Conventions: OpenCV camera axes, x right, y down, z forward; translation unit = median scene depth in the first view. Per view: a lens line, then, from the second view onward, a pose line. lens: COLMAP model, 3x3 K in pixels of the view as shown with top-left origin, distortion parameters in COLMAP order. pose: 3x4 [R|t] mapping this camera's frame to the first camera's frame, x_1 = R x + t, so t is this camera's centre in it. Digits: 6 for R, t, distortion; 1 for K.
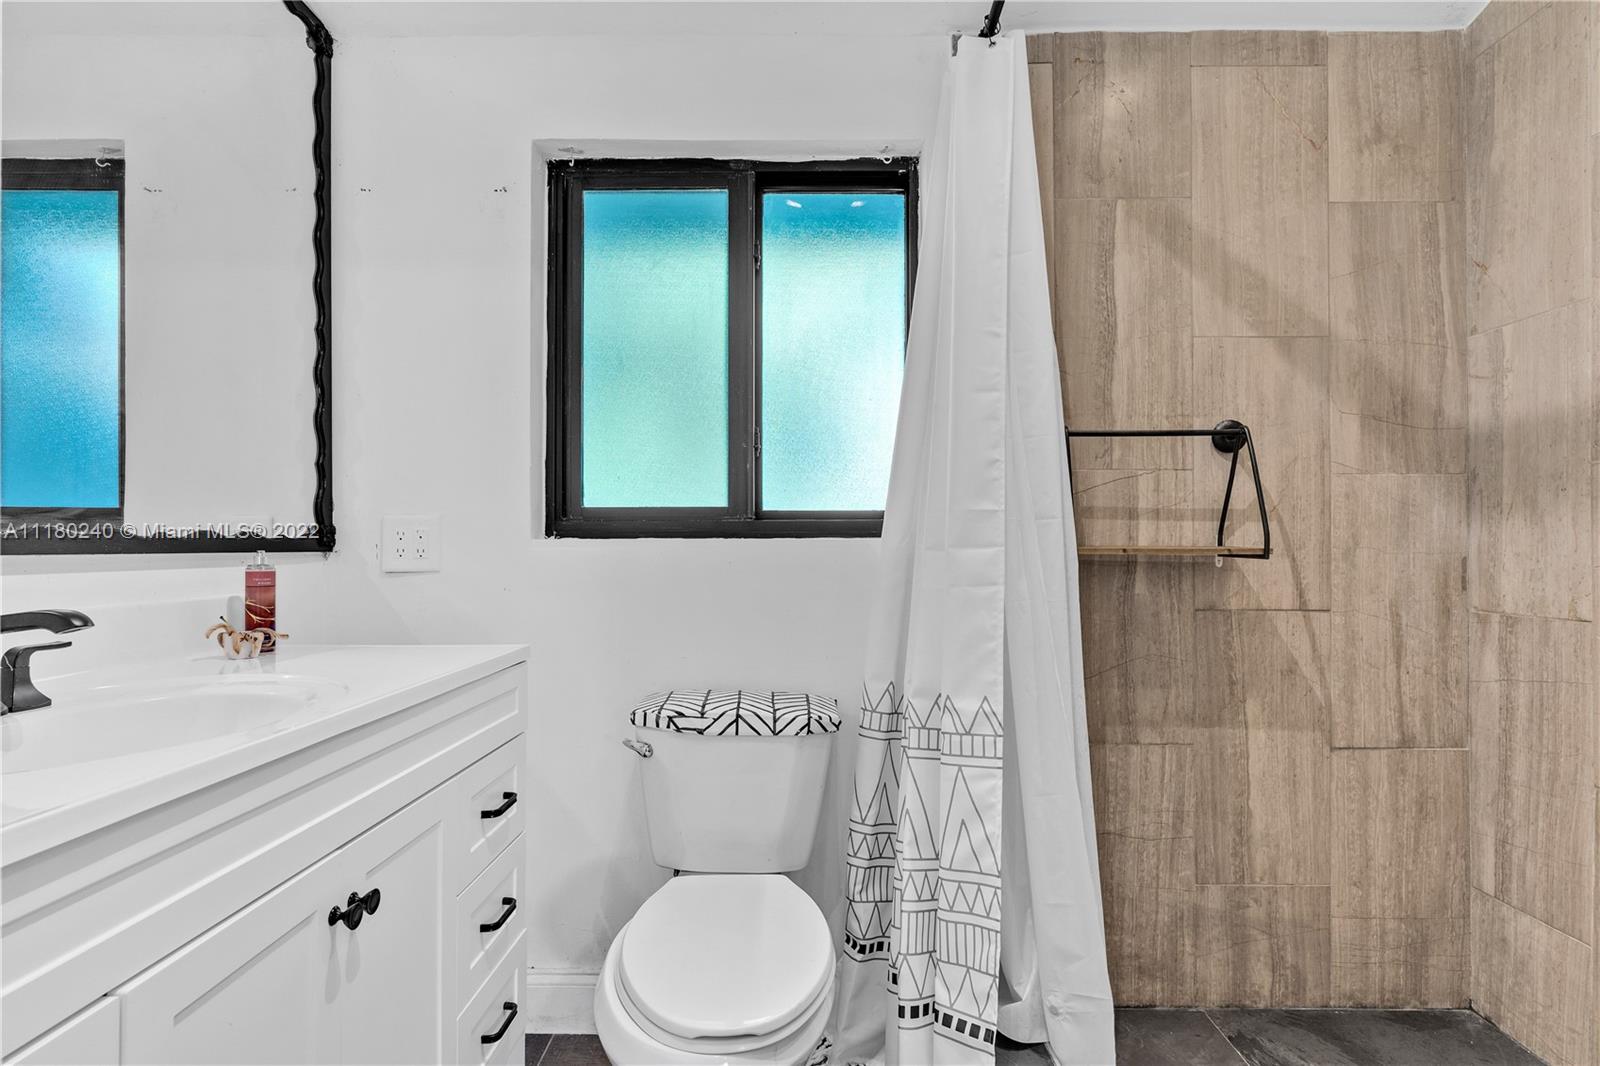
lens RADIAL K [[769.7, 0, 803.0], [0, 769.7, 542.0], [0, 0, 1]] dist [0.003159, 0.000105]
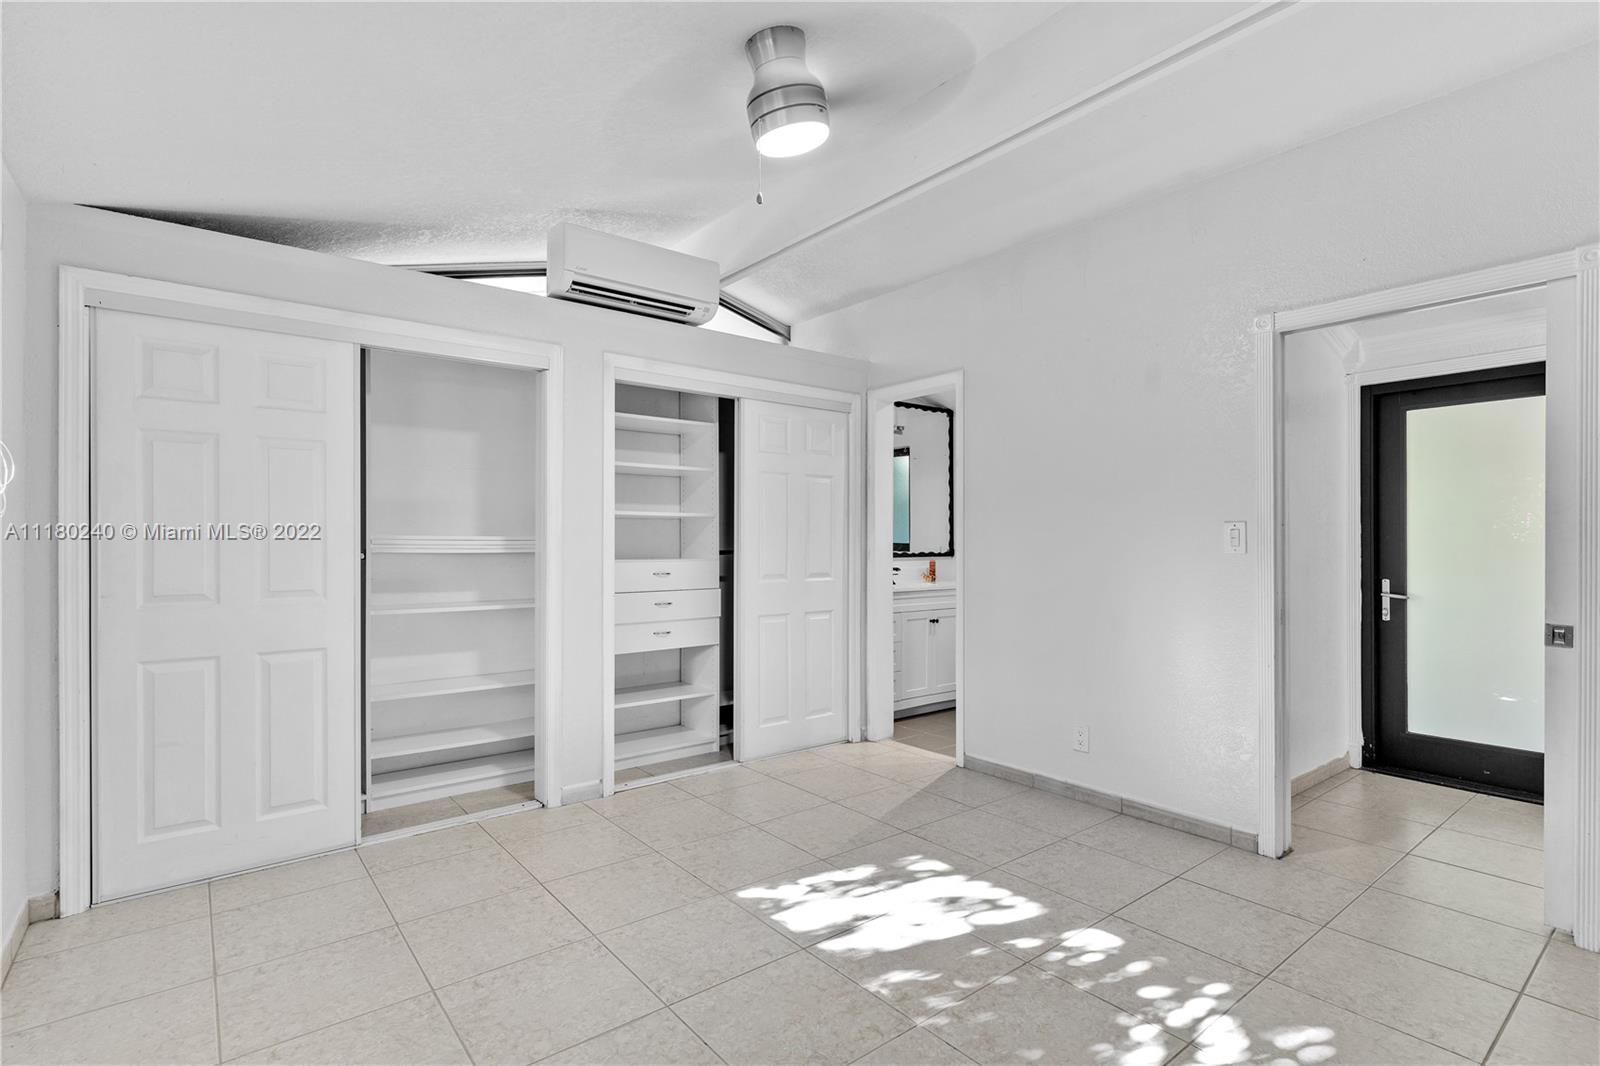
lens RADIAL K [[769.7, 0, 802.7], [0, 769.7, 537.6], [0, 0, 1]] dist [0.003159, 0.000105]
pose [[0.622460, 0.001800, -0.782650, 1.862339], [0.000381, 0.999997, 0.002603, -0.090678], [0.782652, -0.001919, 0.622457, -1.880221]]
